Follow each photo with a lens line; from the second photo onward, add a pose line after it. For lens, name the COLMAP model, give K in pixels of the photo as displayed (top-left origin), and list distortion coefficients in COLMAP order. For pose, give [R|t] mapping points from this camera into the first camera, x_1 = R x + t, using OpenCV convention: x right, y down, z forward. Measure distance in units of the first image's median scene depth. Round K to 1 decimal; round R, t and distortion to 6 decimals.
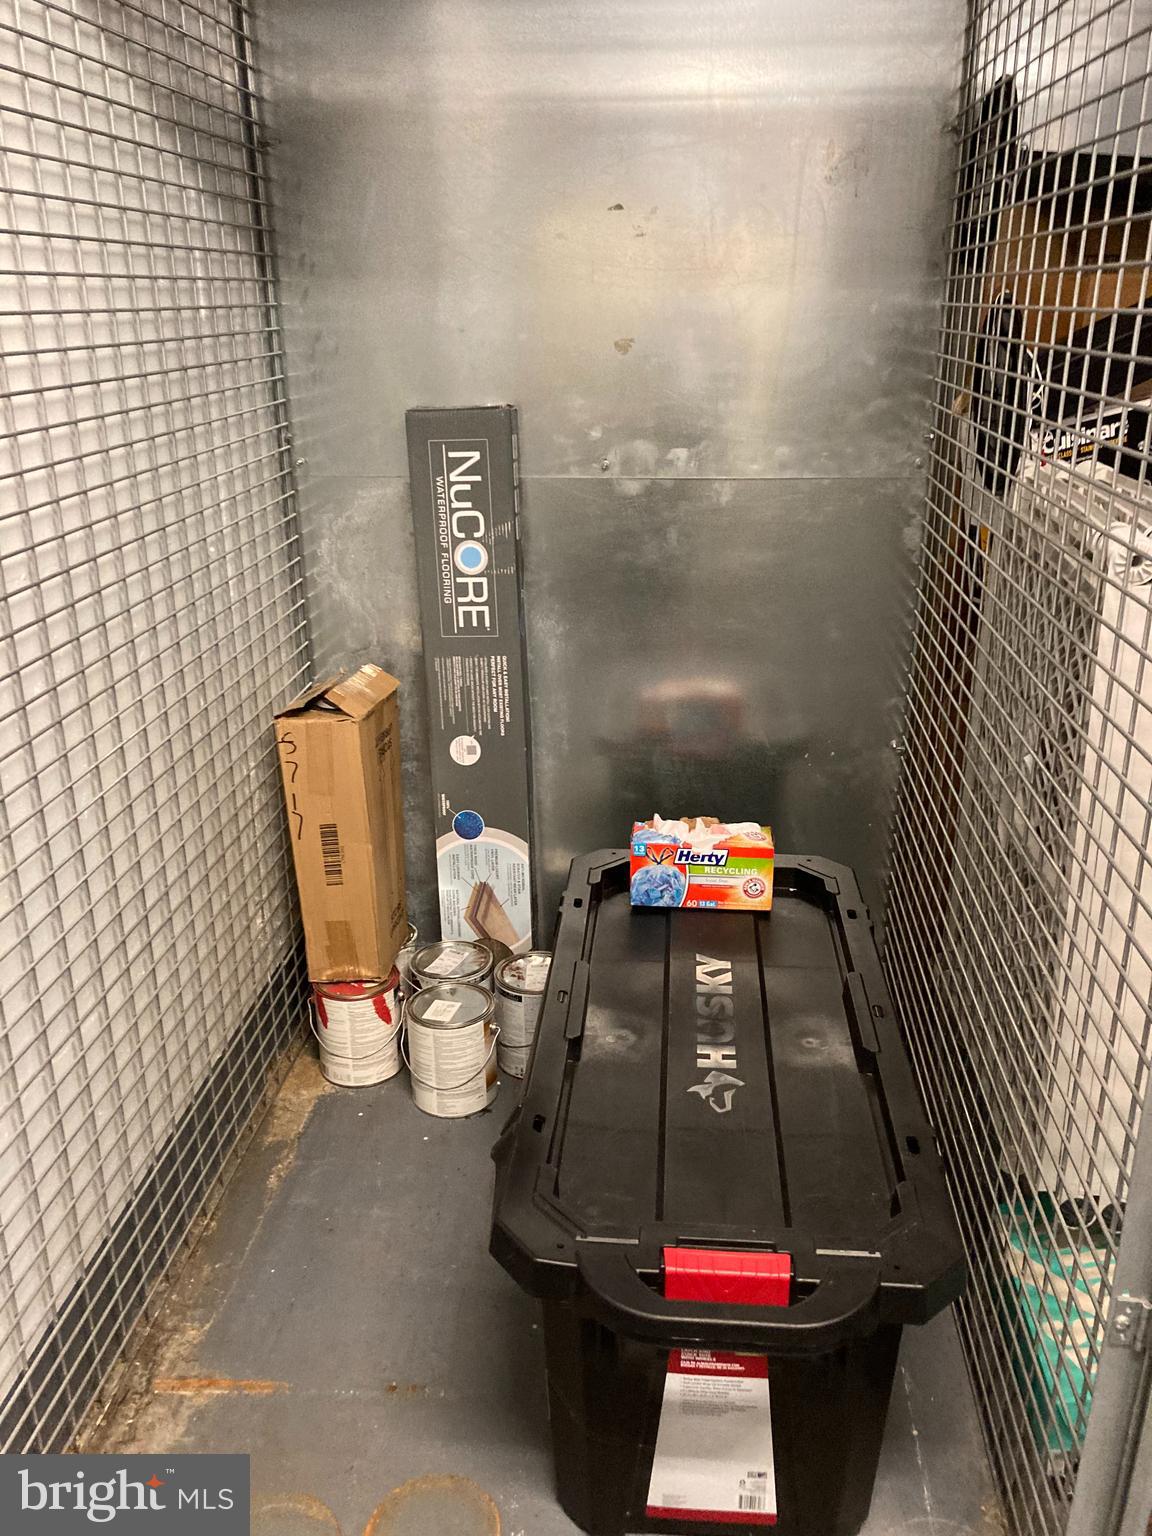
lens RADIAL K [[1221.7, 0, 574.8], [0, 1221.7, 739.8], [0, 0, 1]] dist [-0.003576, -0.040881]
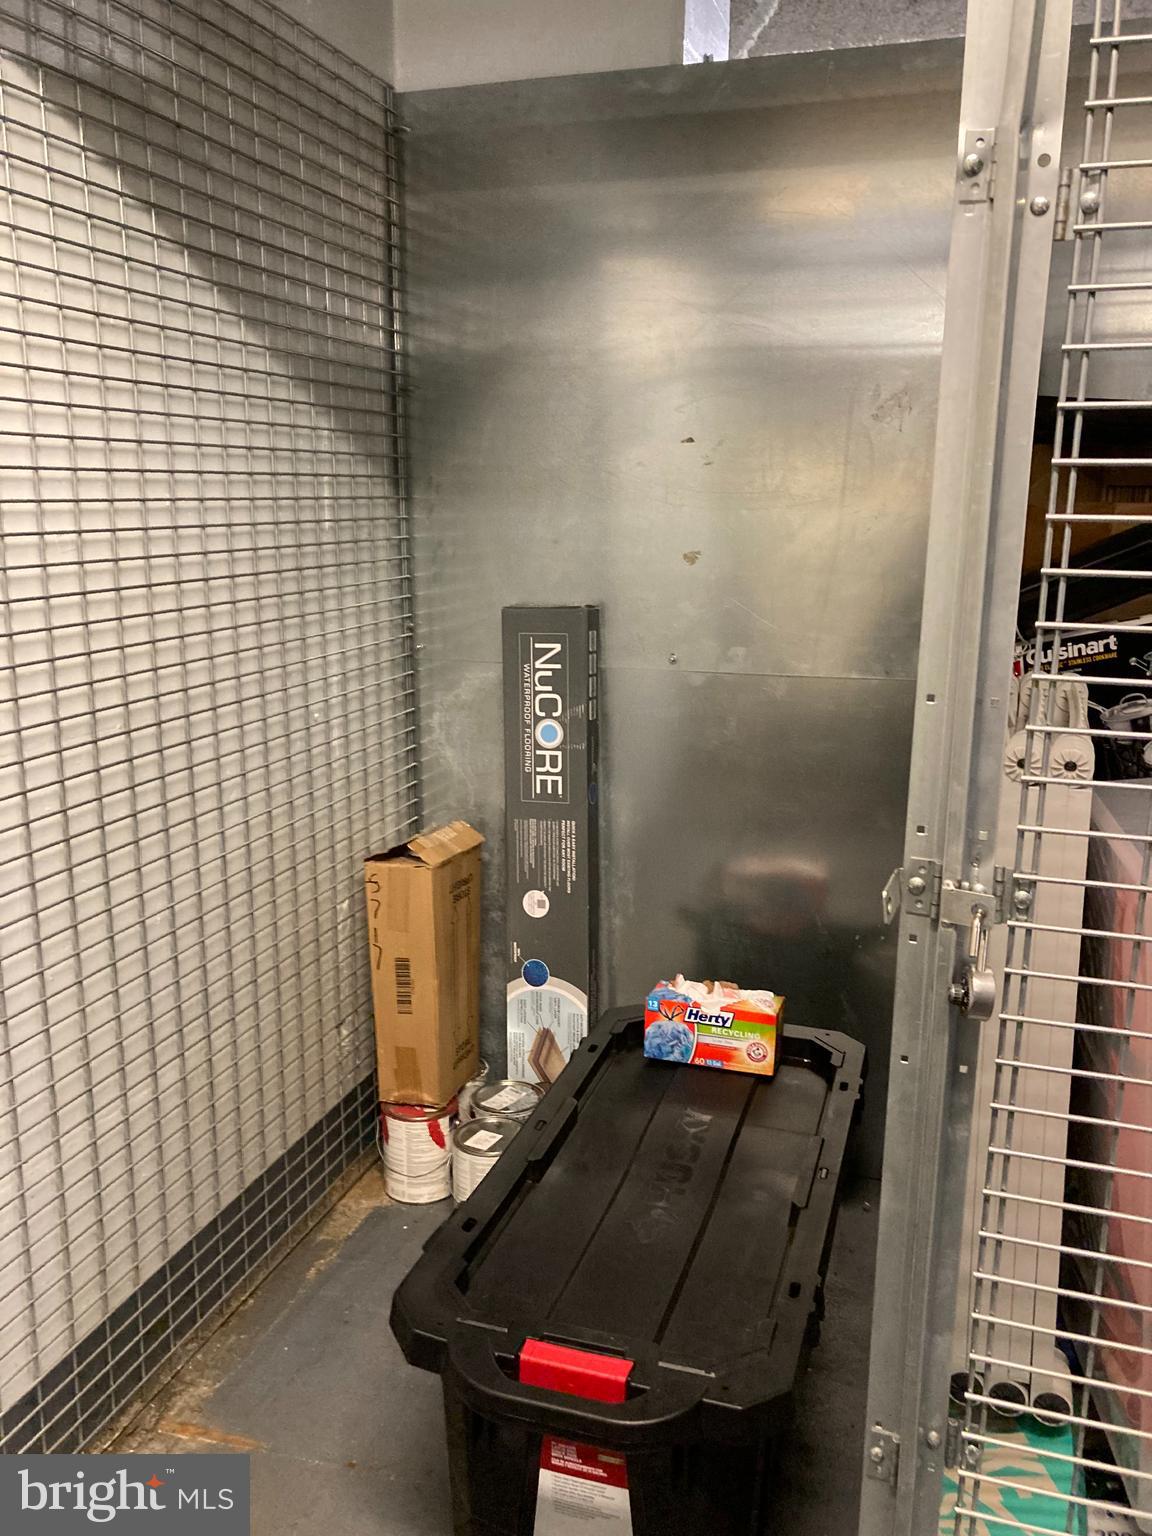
lens RADIAL K [[1221.7, 0, 574.8], [0, 1221.7, 739.8], [0, 0, 1]] dist [-0.003576, -0.040881]
pose [[0.974631, 0.053975, -0.217213, 0.190598], [-0.084956, 0.987071, -0.135916, 0.009455], [0.207069, 0.150922, 0.966615, -0.096995]]
